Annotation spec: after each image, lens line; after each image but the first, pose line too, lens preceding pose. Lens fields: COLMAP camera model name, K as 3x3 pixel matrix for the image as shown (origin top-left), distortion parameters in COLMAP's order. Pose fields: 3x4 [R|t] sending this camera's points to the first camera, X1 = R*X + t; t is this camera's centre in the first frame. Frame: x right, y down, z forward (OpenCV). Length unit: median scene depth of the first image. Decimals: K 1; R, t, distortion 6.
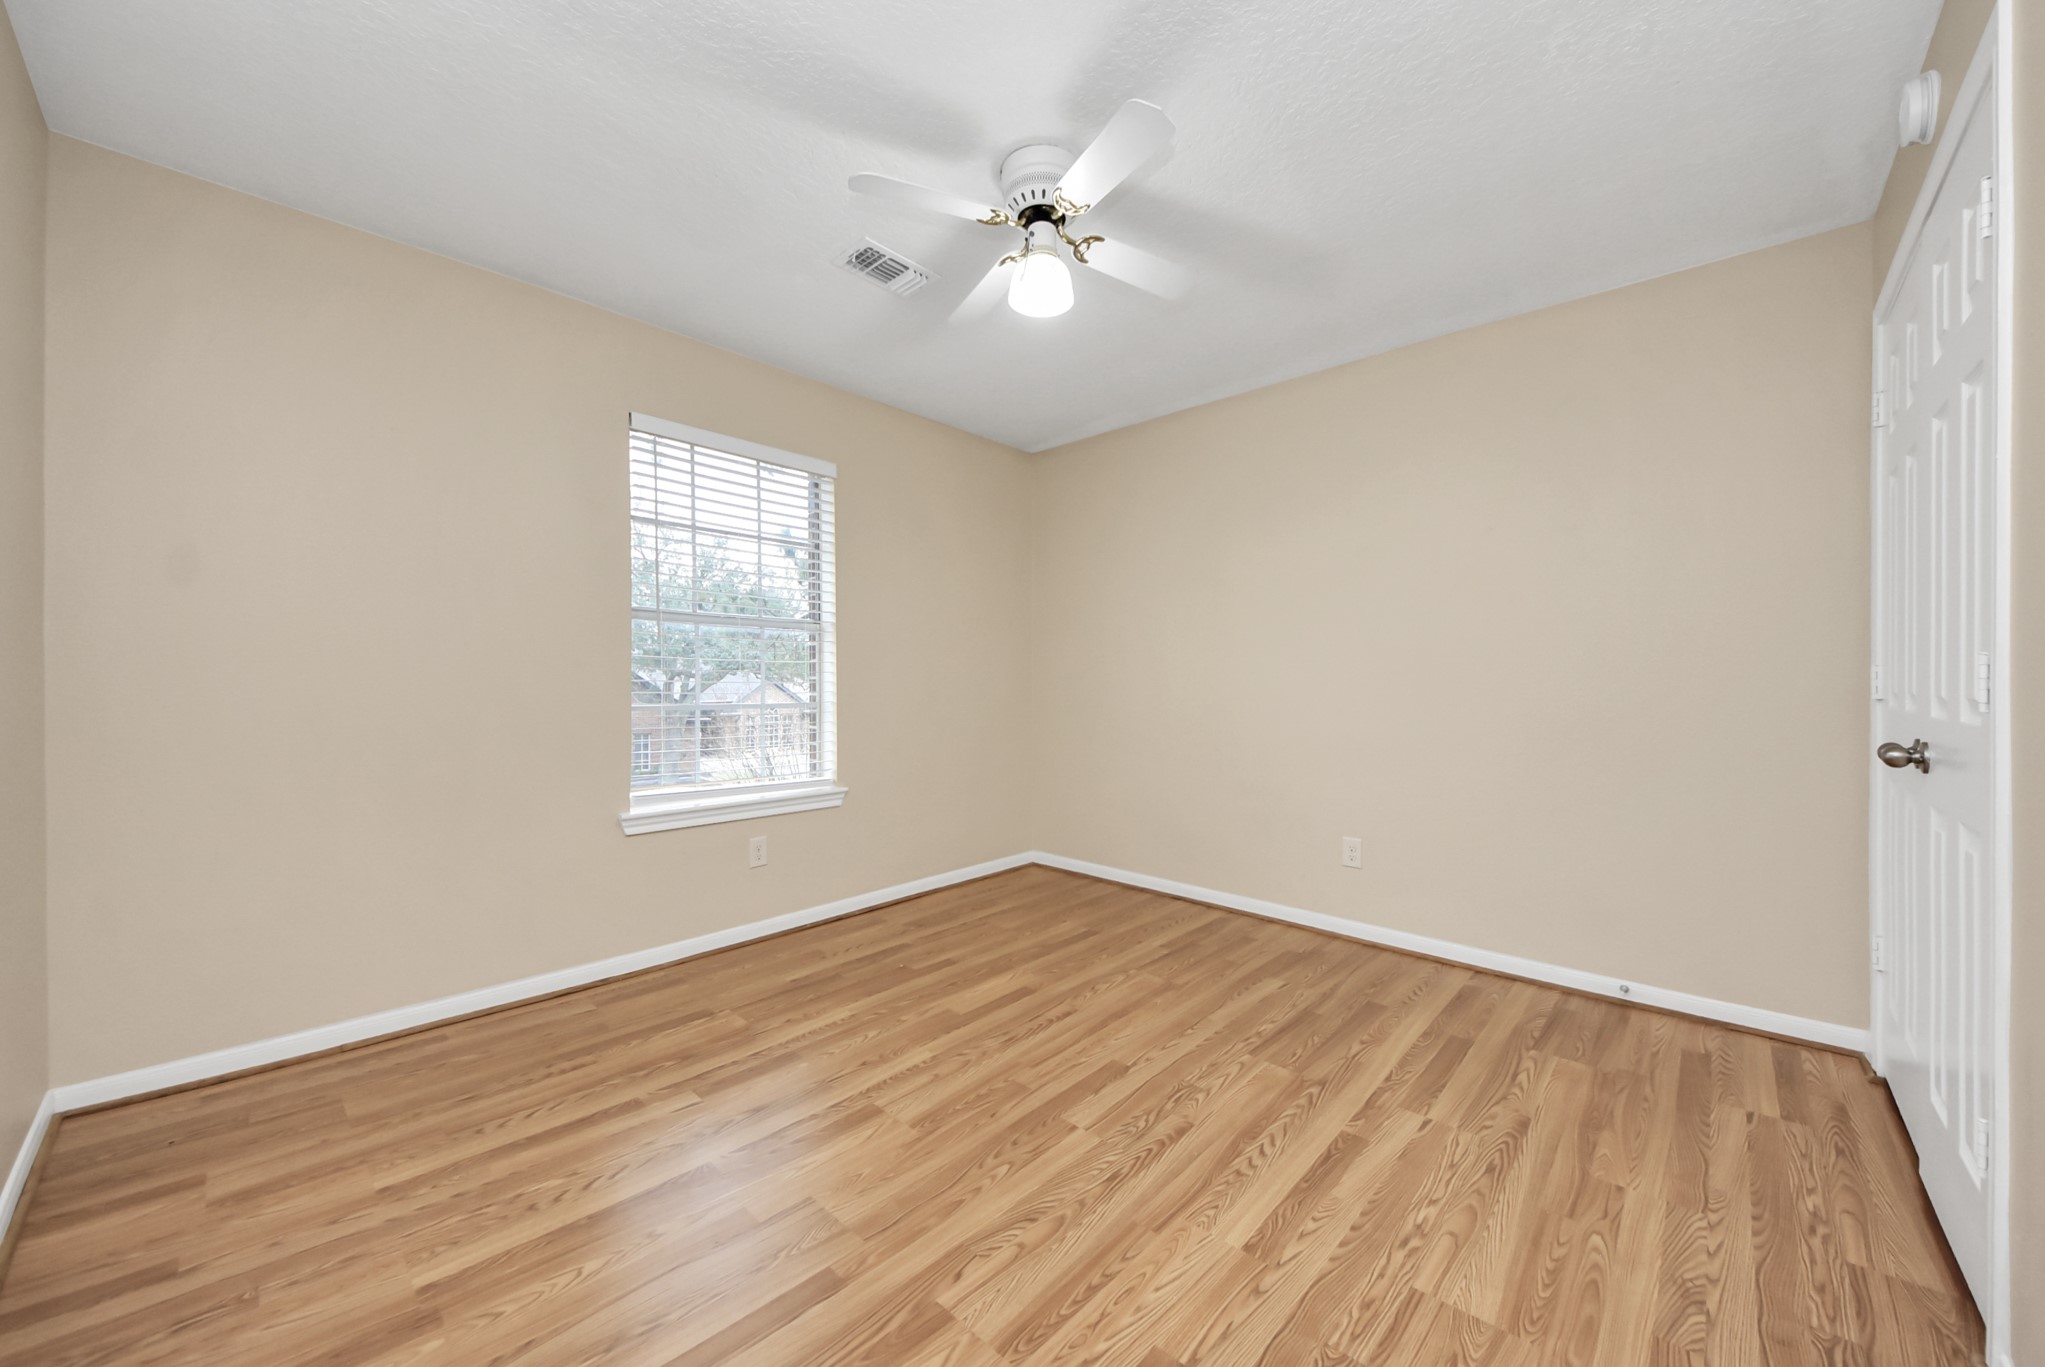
lens RADIAL K [[737.3, 0, 1033.0], [0, 737.3, 679.4], [0, 0, 1]] dist [0.009015, -0.002397]
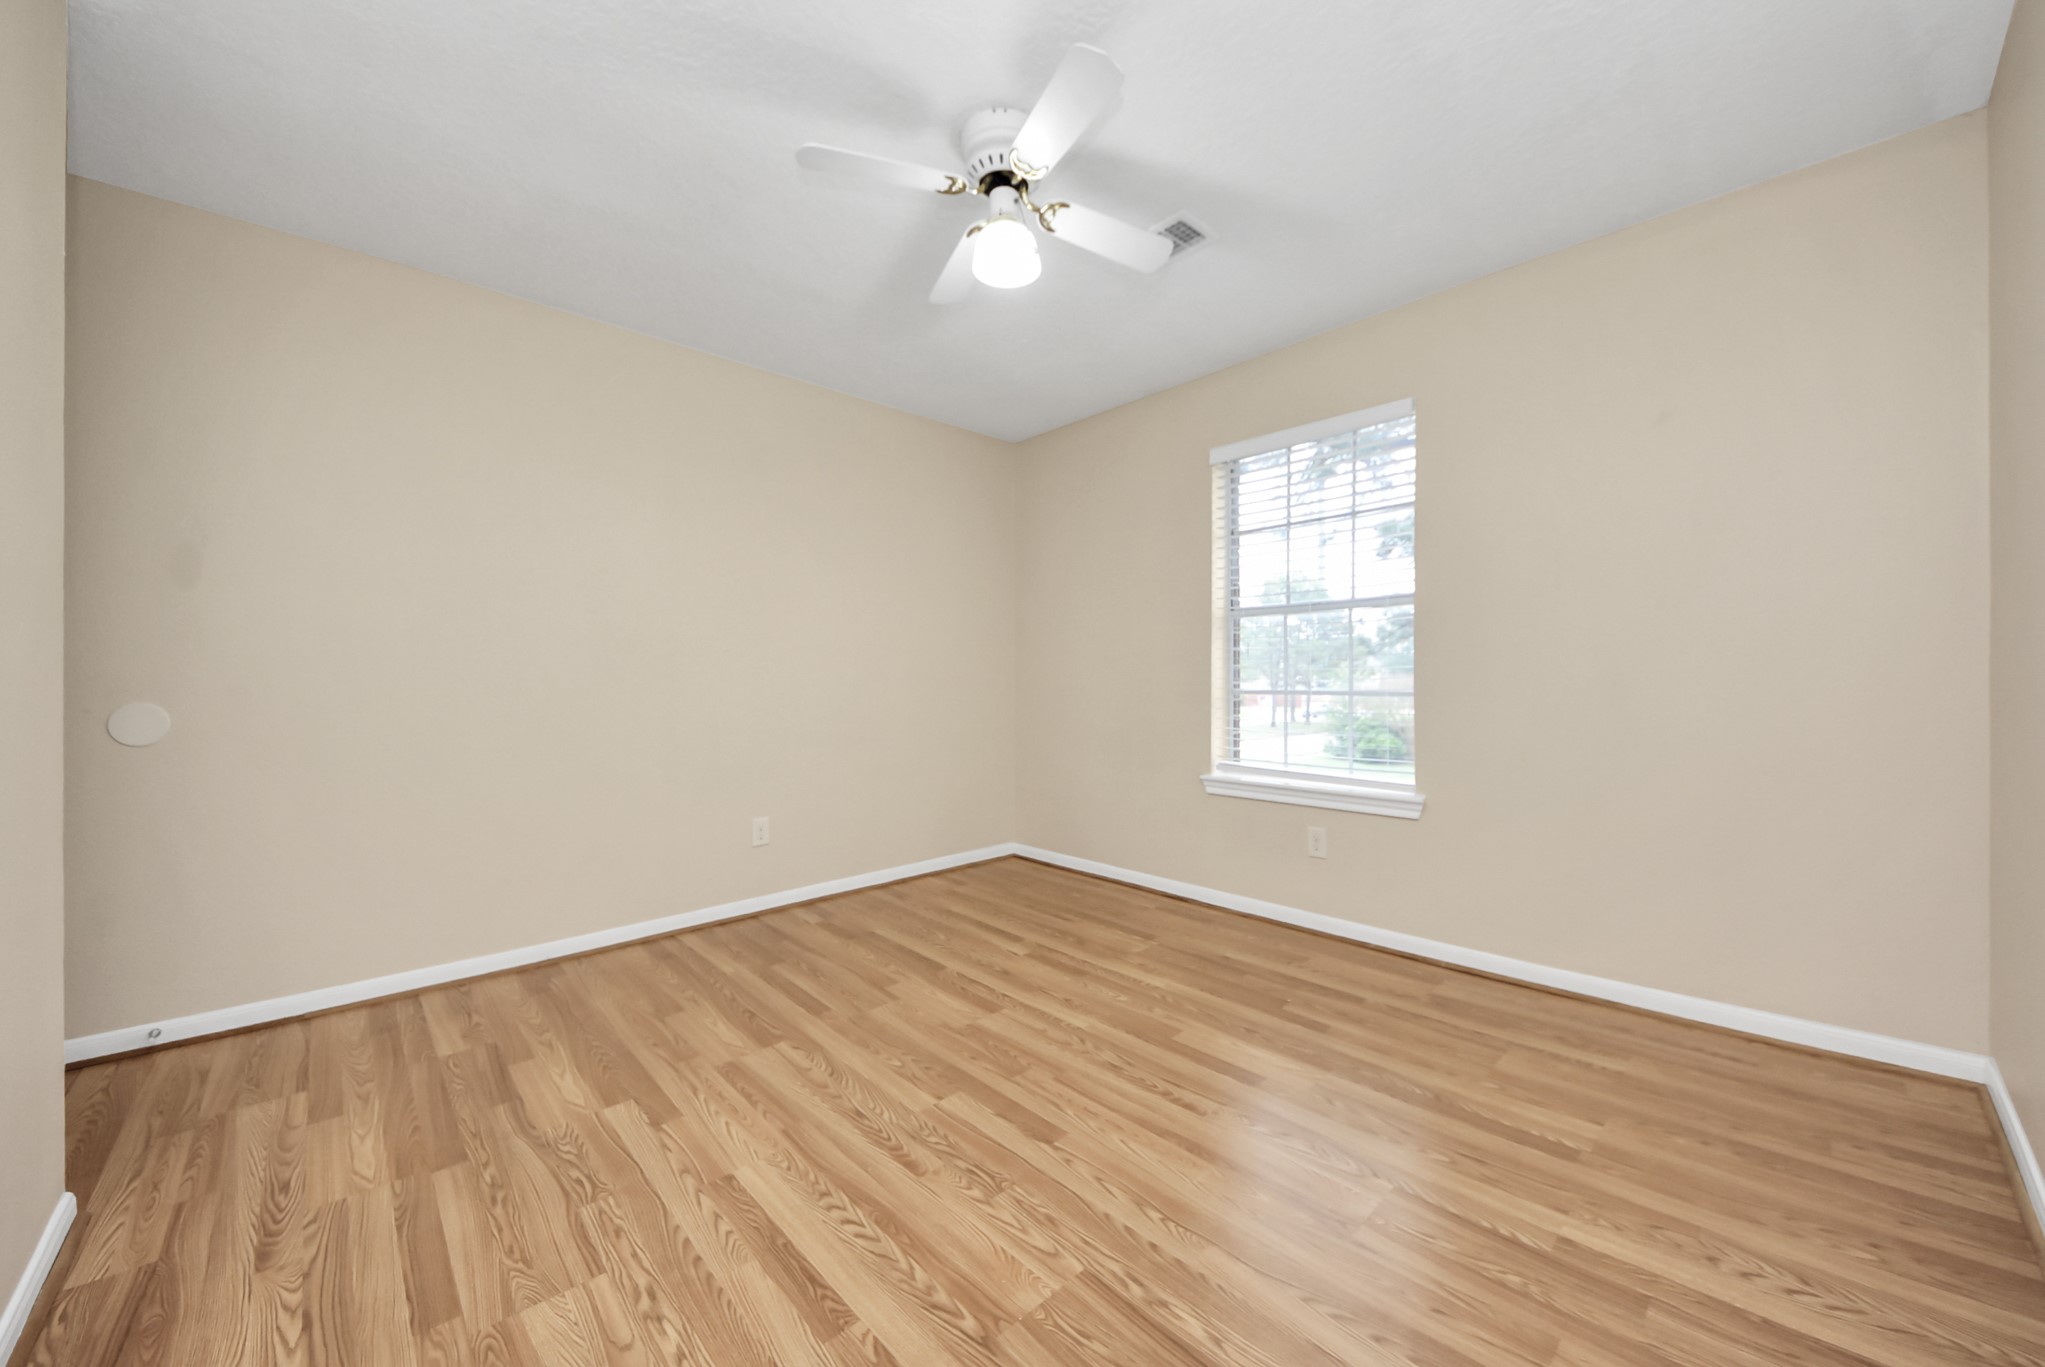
lens RADIAL K [[737.3, 0, 1044.7], [0, 737.3, 684.1], [0, 0, 1]] dist [0.009015, -0.002397]
pose [[-0.031585, 0.011666, -0.999433, 1.154122], [0.008819, 0.999896, 0.011393, 0.018991], [0.999462, -0.008454, -0.031684, 1.271252]]
